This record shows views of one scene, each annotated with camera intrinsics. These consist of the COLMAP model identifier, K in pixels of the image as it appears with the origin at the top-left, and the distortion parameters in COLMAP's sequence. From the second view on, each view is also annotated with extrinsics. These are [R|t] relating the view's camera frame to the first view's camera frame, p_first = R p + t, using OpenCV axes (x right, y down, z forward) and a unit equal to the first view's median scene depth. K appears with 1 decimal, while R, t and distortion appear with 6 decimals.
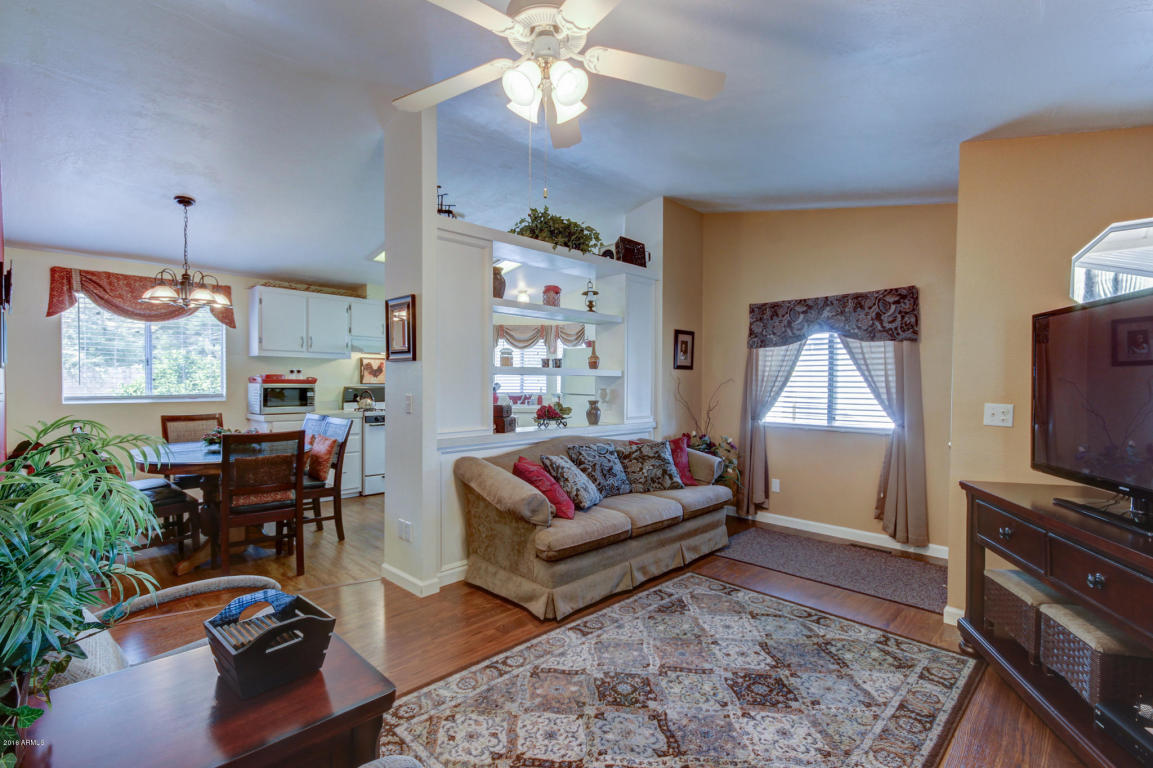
lens RADIAL K [[528.3, 0, 576.4], [0, 528.3, 396.3], [0, 0, 1]] dist [0.016175, 0.000130]
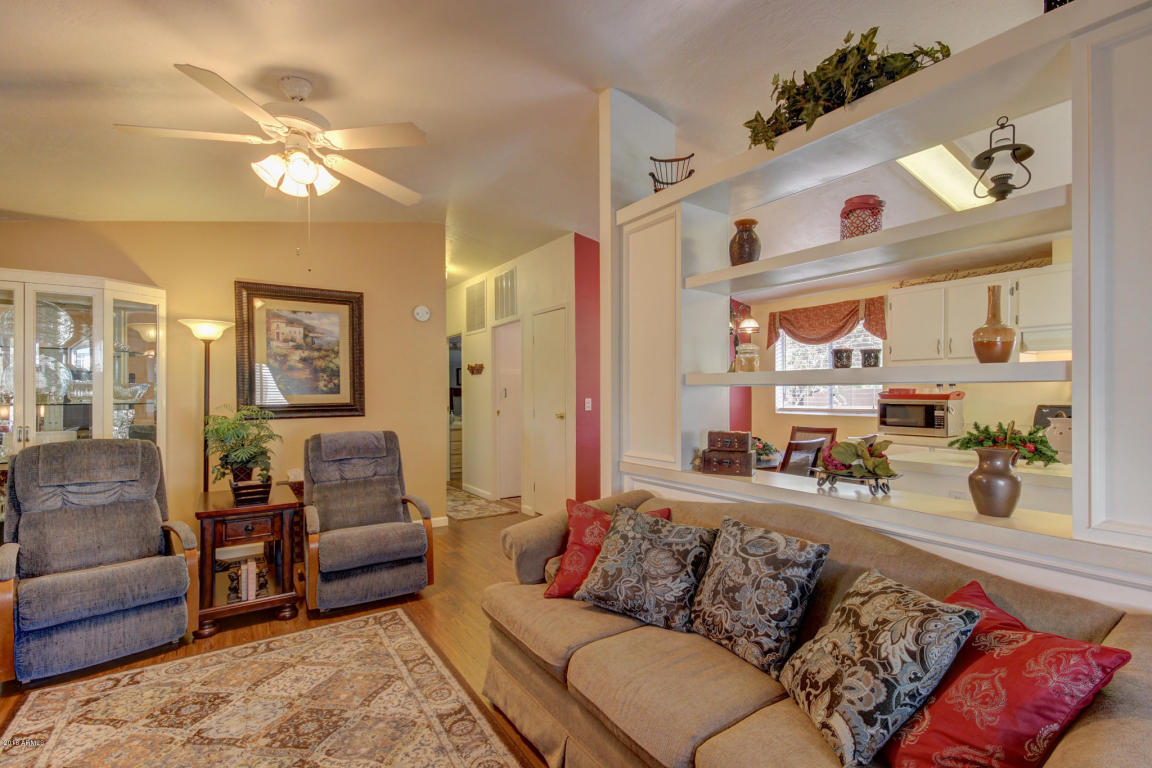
lens RADIAL K [[524.7, 0, 592.2], [0, 524.7, 389.2], [0, 0, 1]] dist [0.000104, -0.000852]
pose [[-0.170750, -0.010956, -0.985254, 0.767070], [-0.032952, 0.999442, -0.005403, -0.040339], [0.984763, 0.031543, -0.171016, 1.367002]]
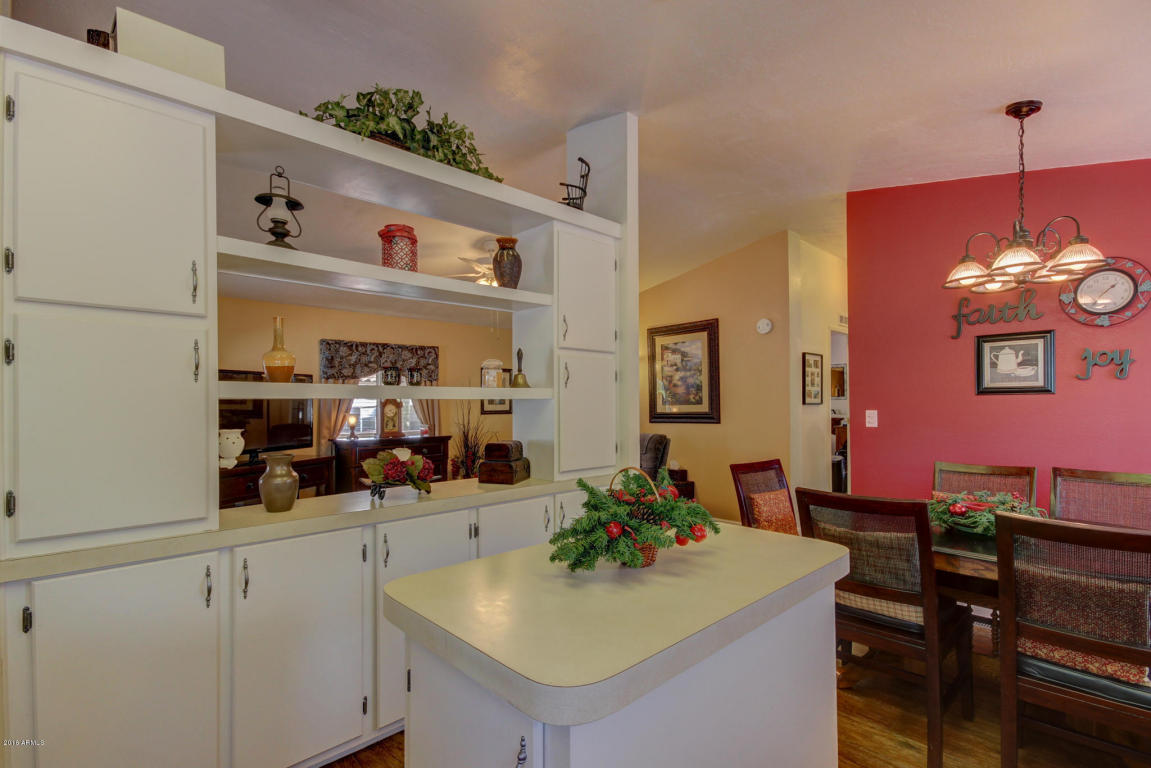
lens RADIAL K [[537.1, 0, 576.9], [0, 537.1, 392.6], [0, 0, 1]] dist [-0.000020, -0.000167]
pose [[-0.999239, 0.004721, 0.038706, -0.388652], [0.005028, 0.999957, 0.007852, -0.074948], [-0.038667, 0.008041, -0.999220, 2.456981]]
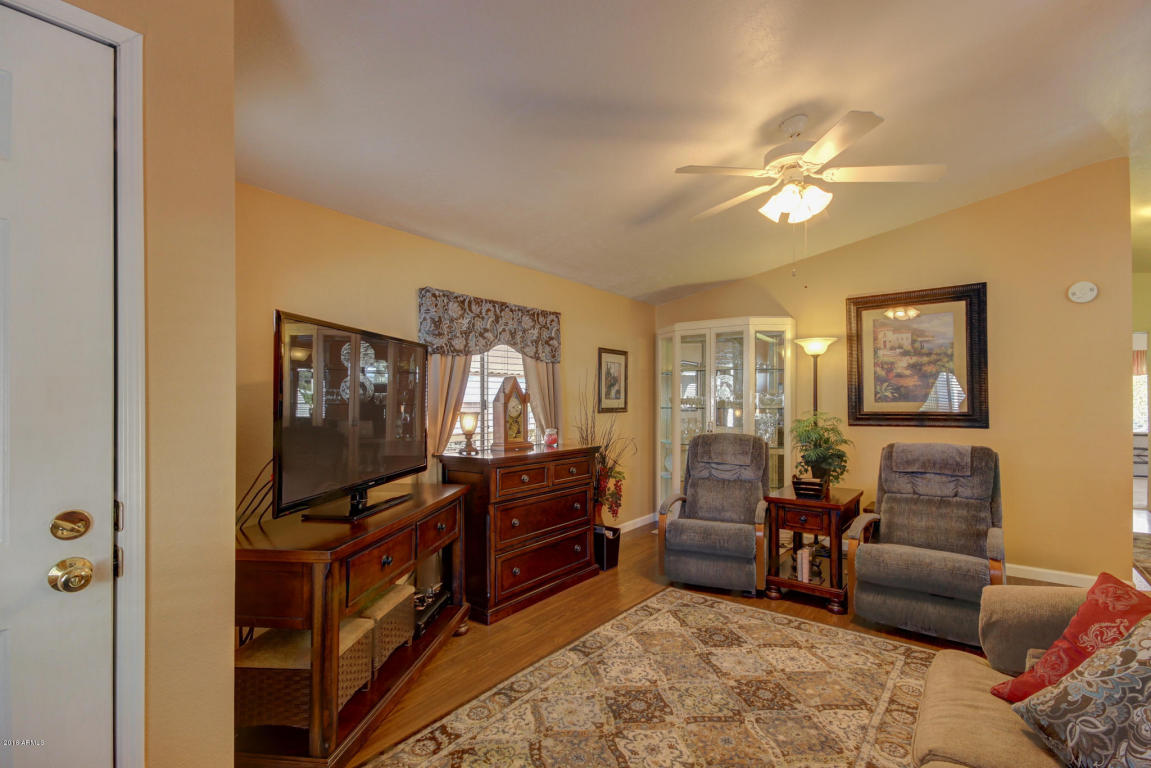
lens RADIAL K [[531.7, 0, 579.0], [0, 531.7, 395.6], [0, 0, 1]] dist [0.027390, -0.011917]
pose [[-0.991051, -0.006351, -0.133332, 0.504483], [-0.009460, 0.999698, 0.022698, -0.050457], [0.133147, 0.023756, -0.990812, 1.674282]]
